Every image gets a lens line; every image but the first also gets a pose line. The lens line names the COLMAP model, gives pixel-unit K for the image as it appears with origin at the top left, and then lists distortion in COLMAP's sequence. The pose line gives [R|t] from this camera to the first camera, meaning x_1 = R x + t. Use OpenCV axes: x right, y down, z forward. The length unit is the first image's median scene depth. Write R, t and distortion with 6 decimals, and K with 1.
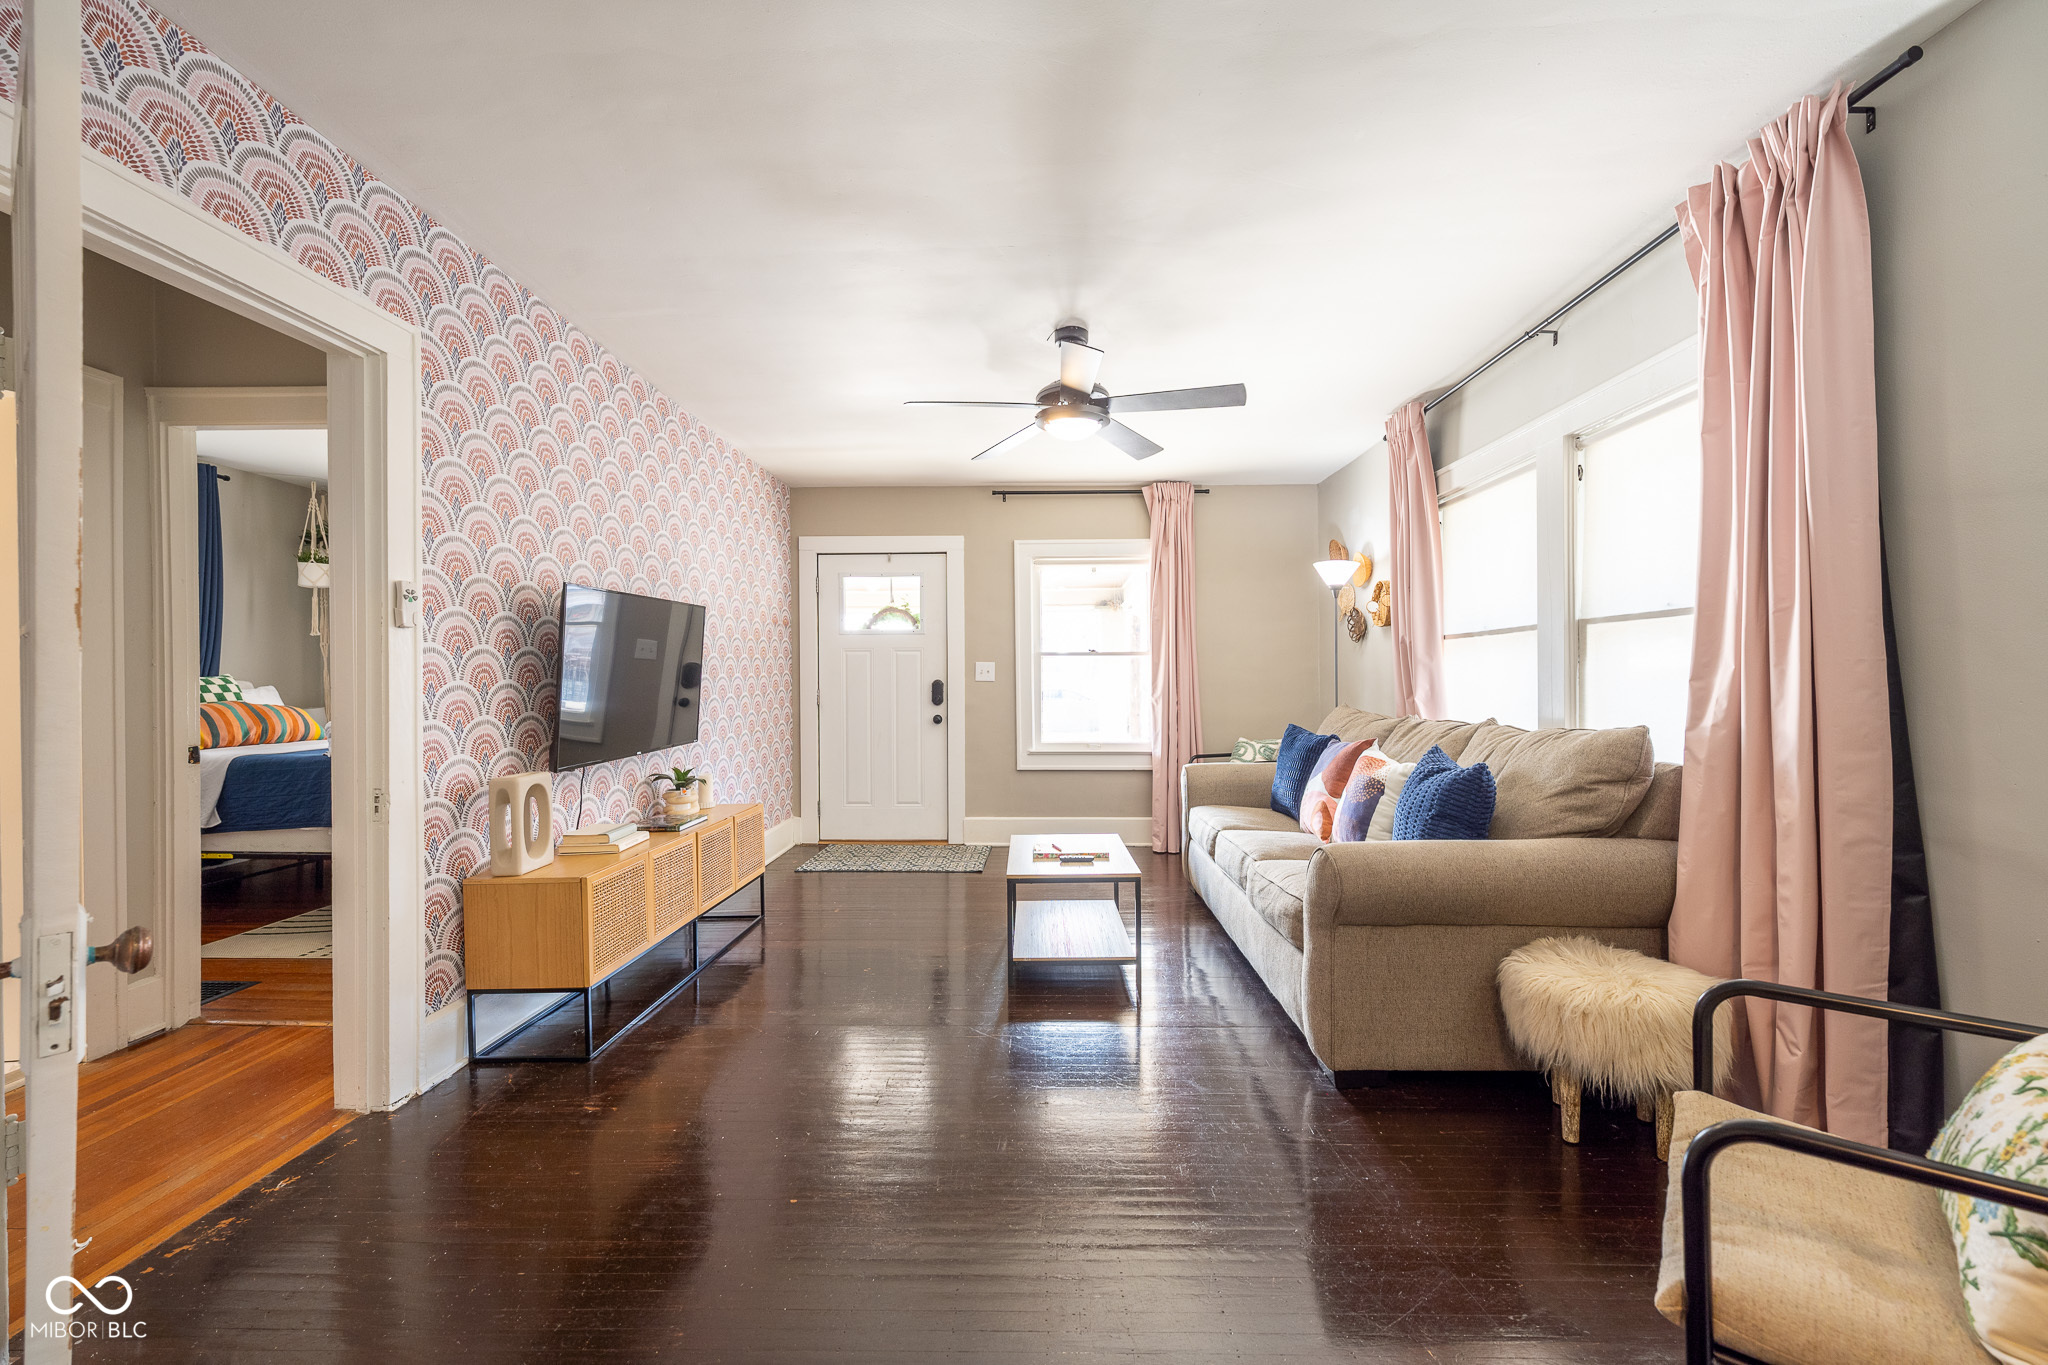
lens RADIAL K [[820.8, 0, 1029.2], [0, 820.8, 681.3], [0, 0, 1]] dist [0.000042, -0.000144]
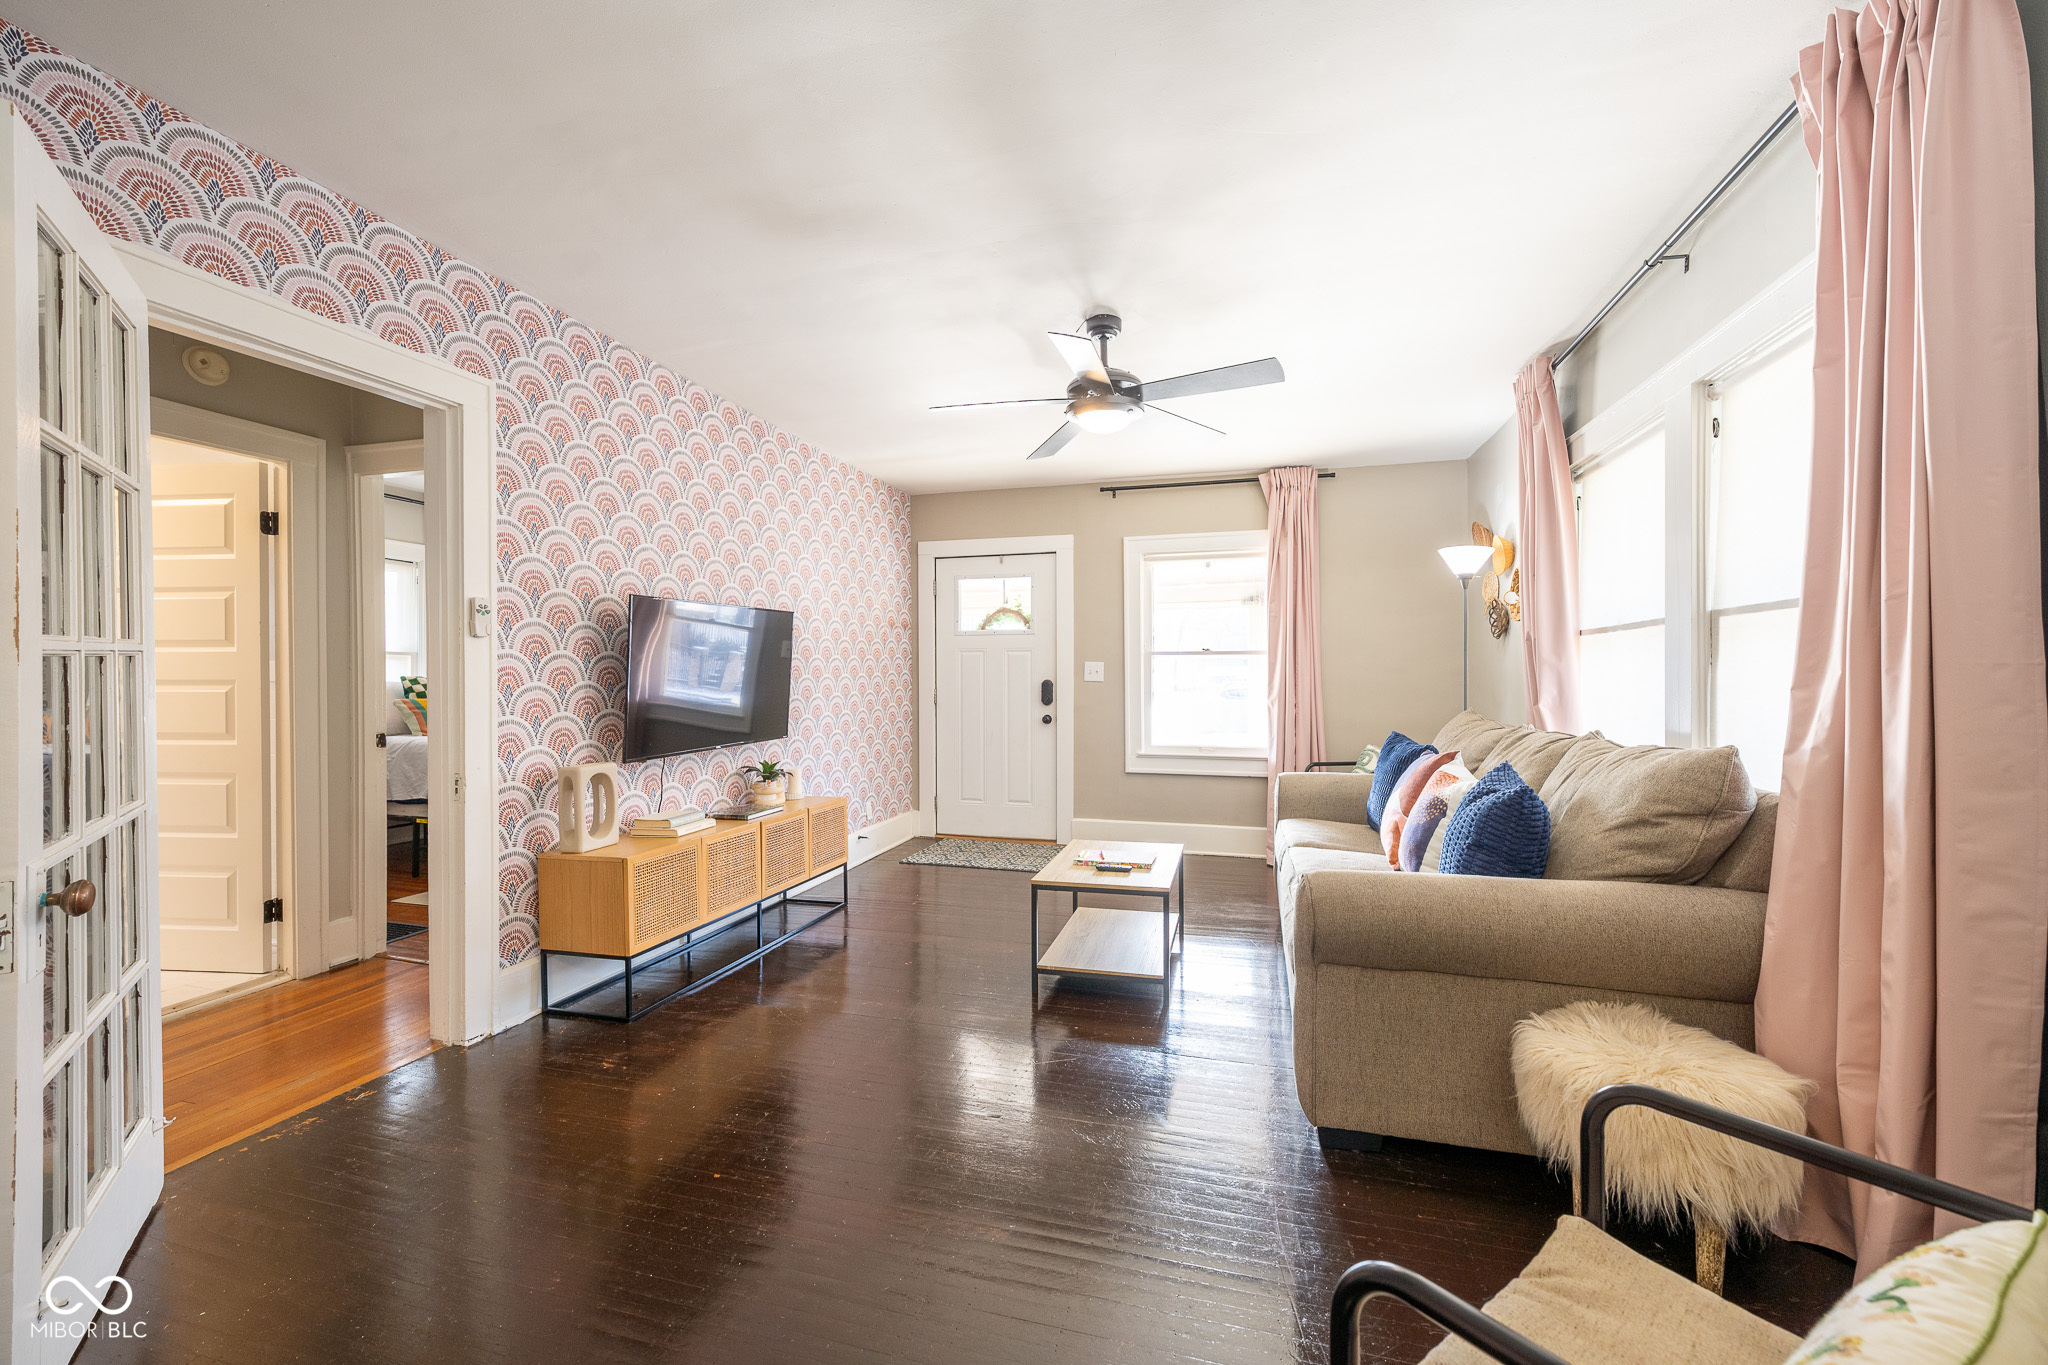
lens RADIAL K [[820.8, 0, 1026.2], [0, 820.8, 681.6], [0, 0, 1]] dist [0.000042, -0.000144]
pose [[0.966494, 0.004137, -0.256654, 0.250385], [-0.003131, 0.999986, 0.004329, -0.007754], [0.256669, -0.003381, 0.966494, 0.053994]]
